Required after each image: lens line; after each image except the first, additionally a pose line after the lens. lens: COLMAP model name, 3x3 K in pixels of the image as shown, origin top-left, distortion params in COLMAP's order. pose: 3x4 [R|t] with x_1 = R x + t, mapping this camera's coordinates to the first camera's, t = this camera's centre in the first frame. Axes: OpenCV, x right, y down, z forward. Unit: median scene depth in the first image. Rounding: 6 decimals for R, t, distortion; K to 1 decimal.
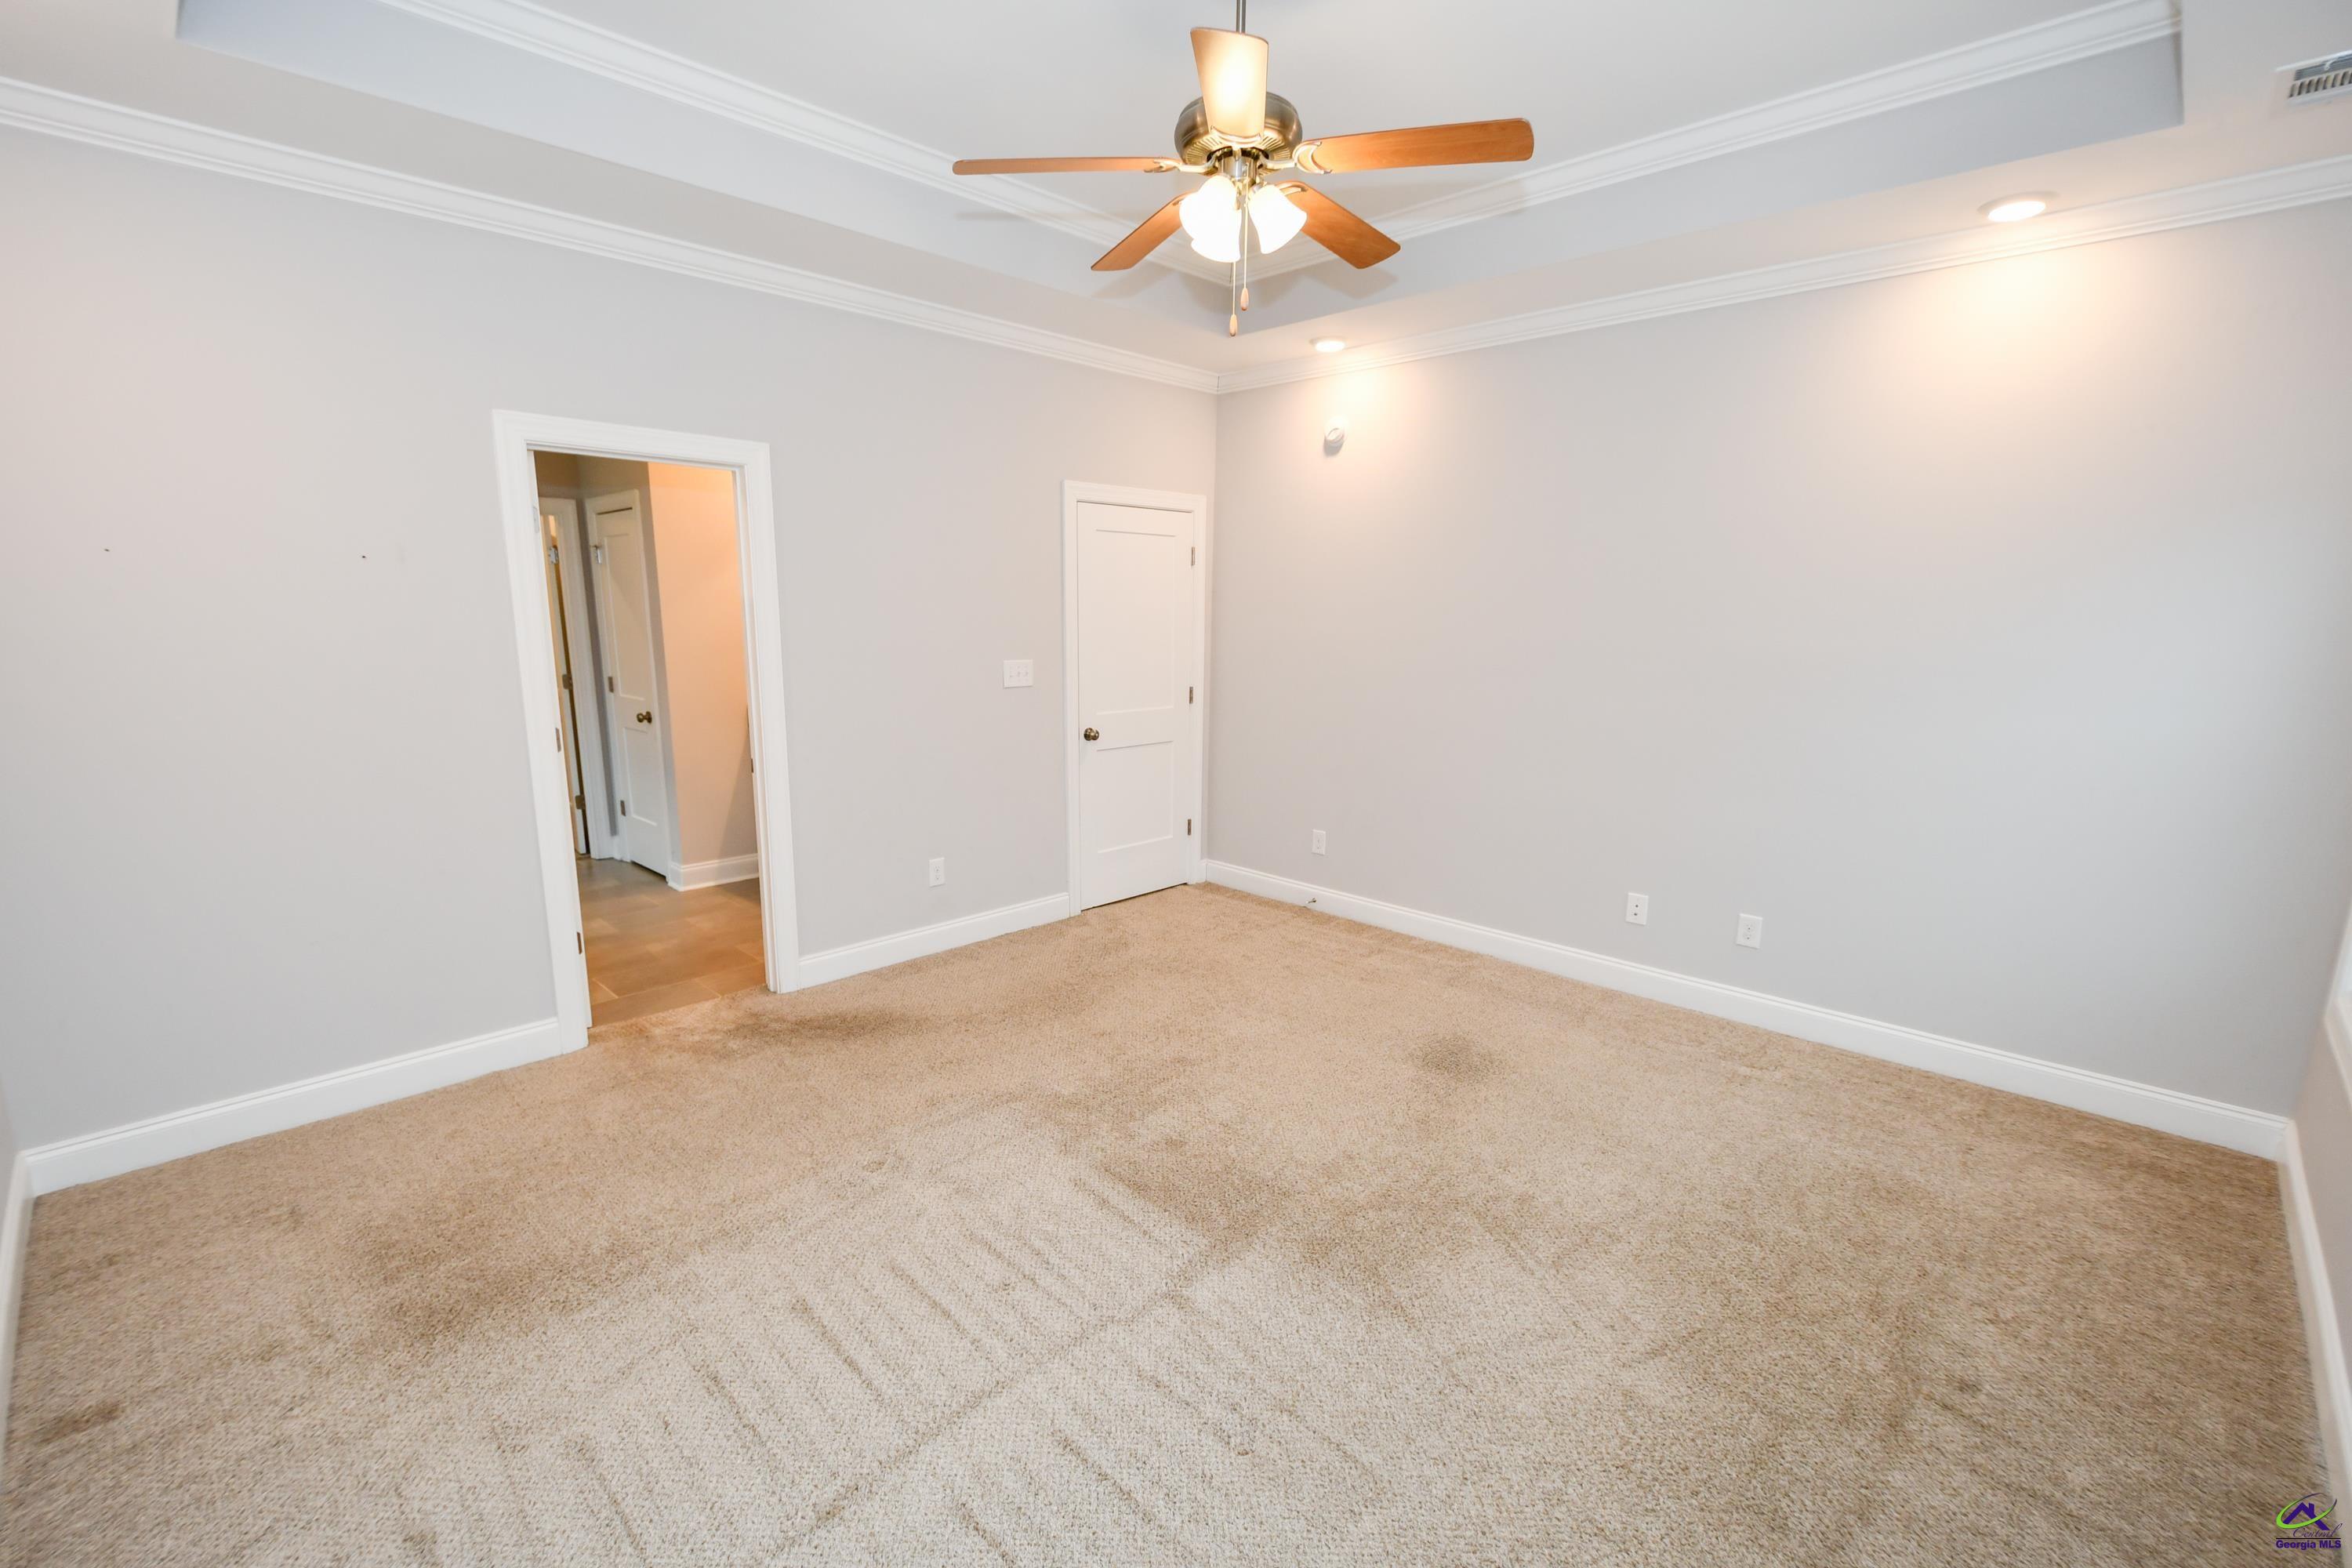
lens RADIAL K [[1026.6, 0, 1152.4], [0, 1026.6, 808.3], [0, 0, 1]] dist [0.001328, -0.000001]
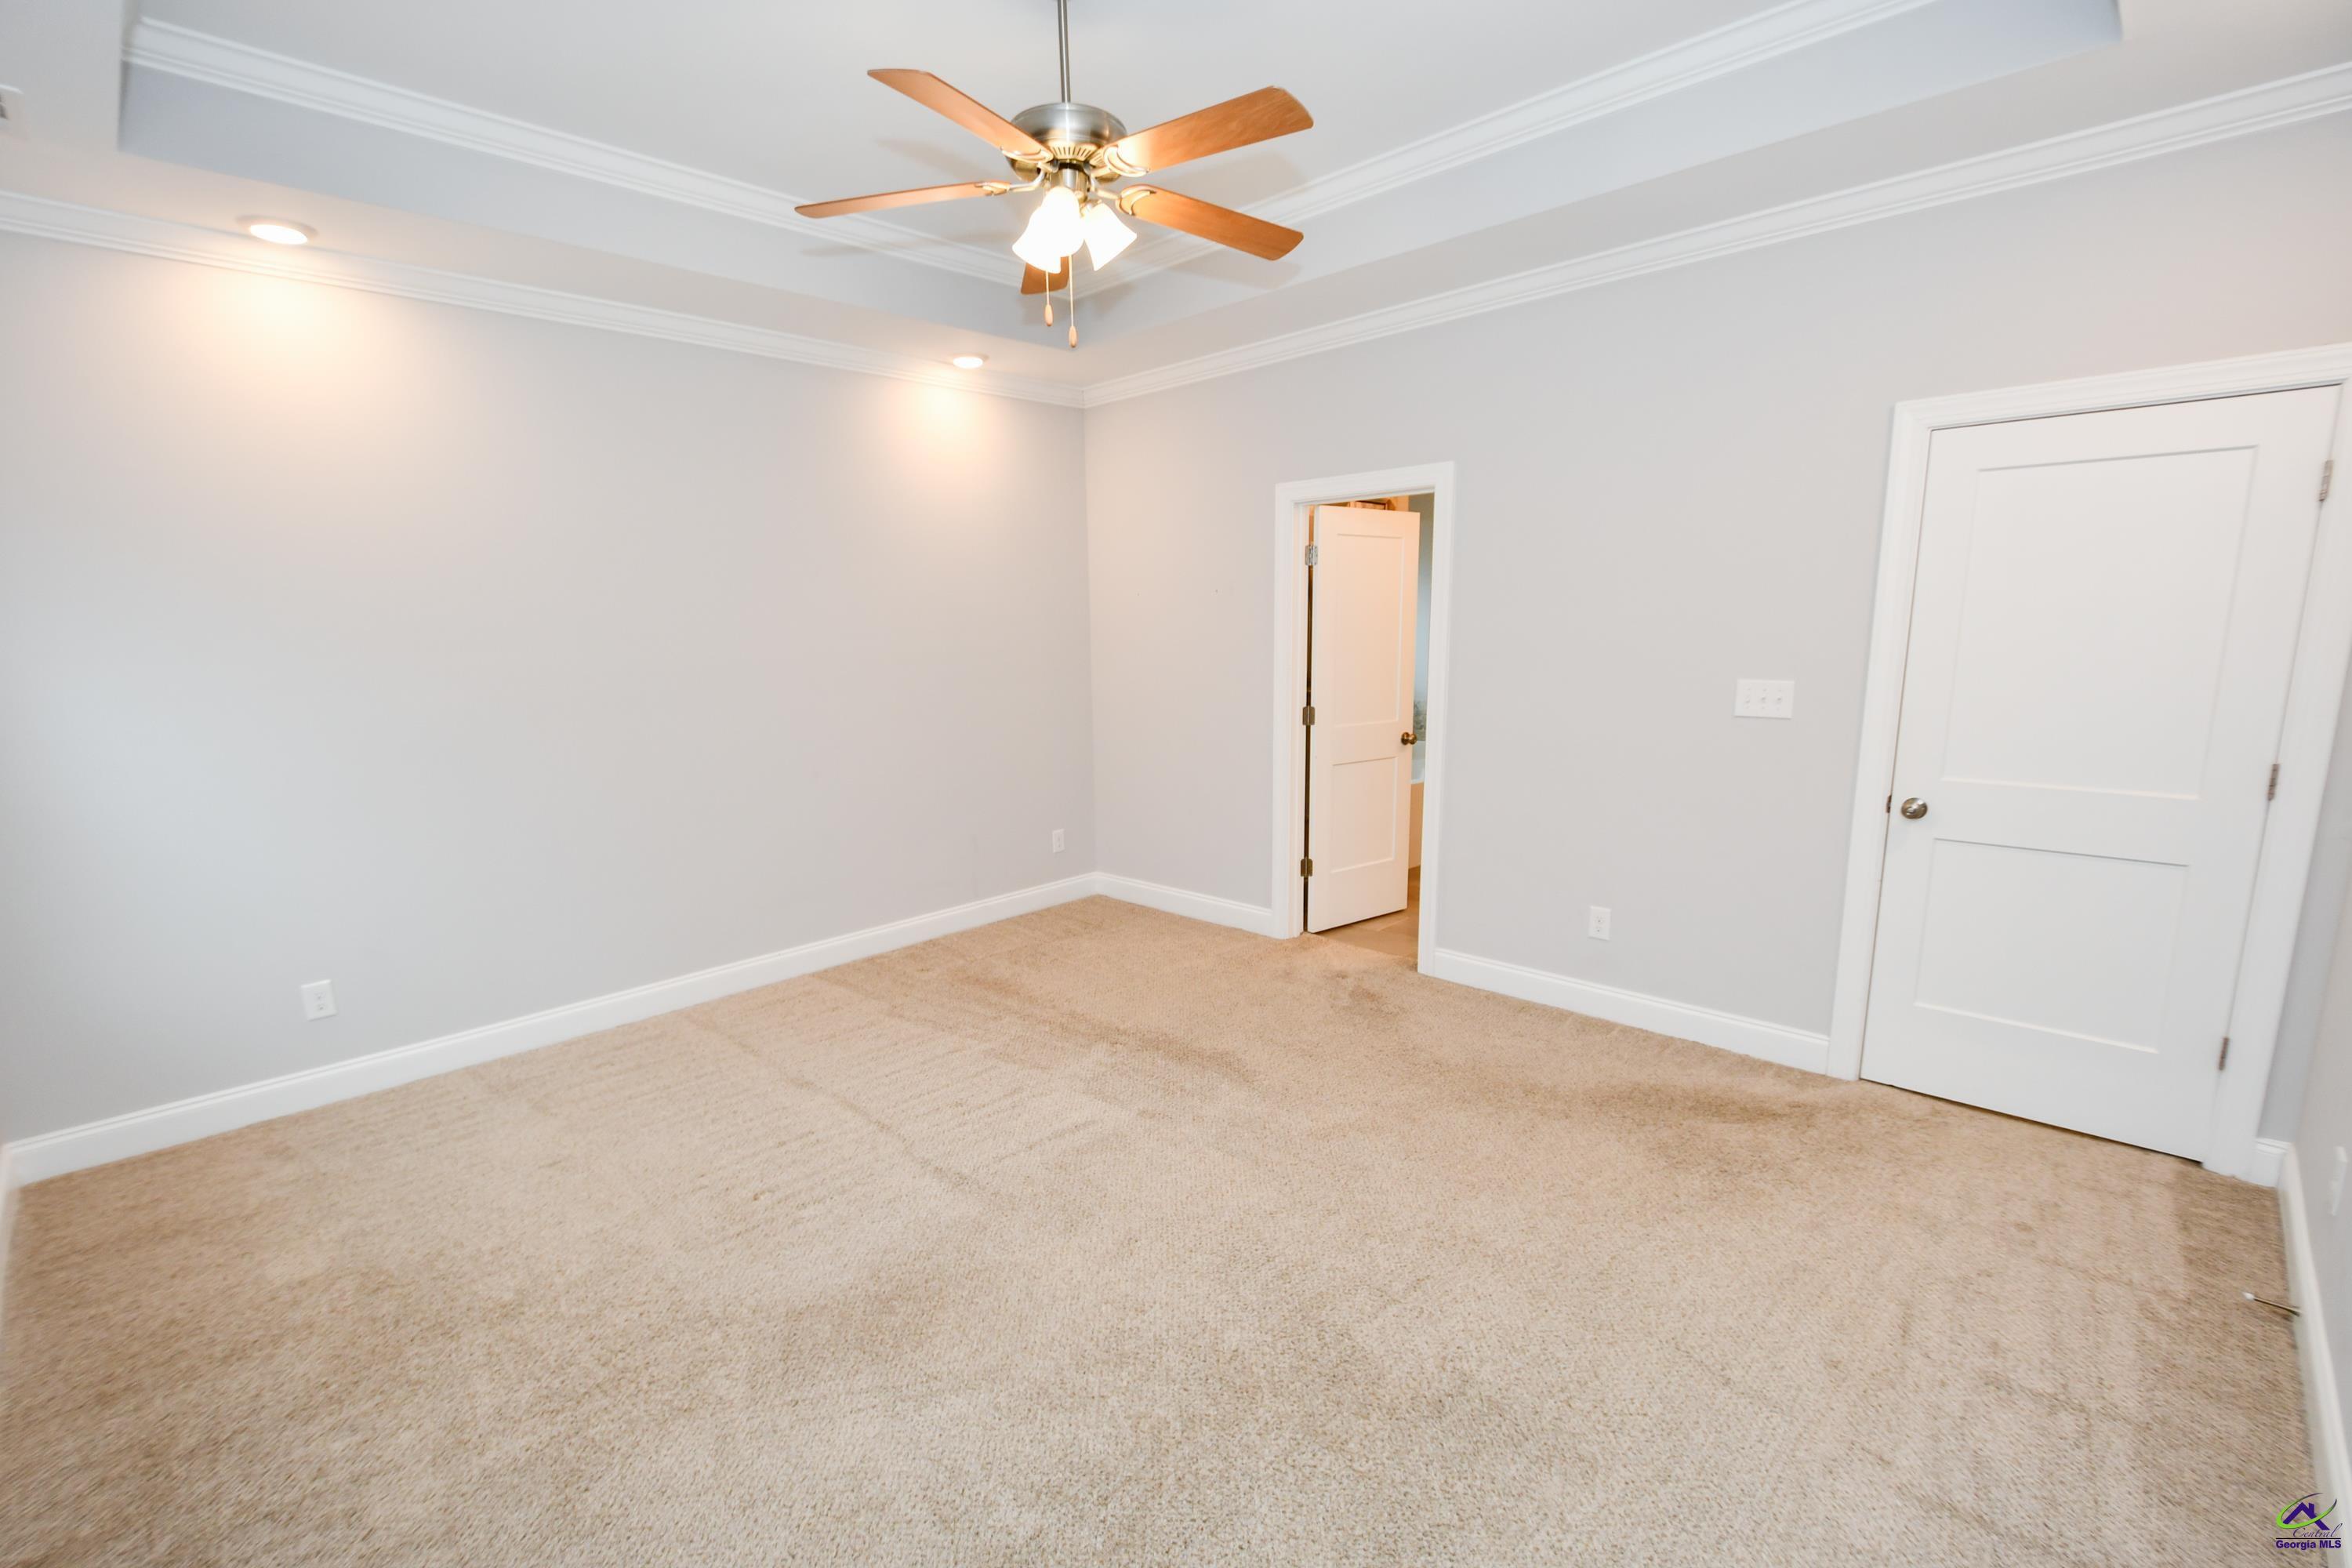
lens RADIAL K [[1026.6, 0, 1152.4], [0, 1026.6, 808.3], [0, 0, 1]] dist [0.001328, -0.000001]
pose [[0.005633, 0.171090, -0.985239, 0.580785], [-0.172954, 0.970573, 0.167554, -0.103329], [0.984914, 0.169457, 0.035058, 0.566369]]
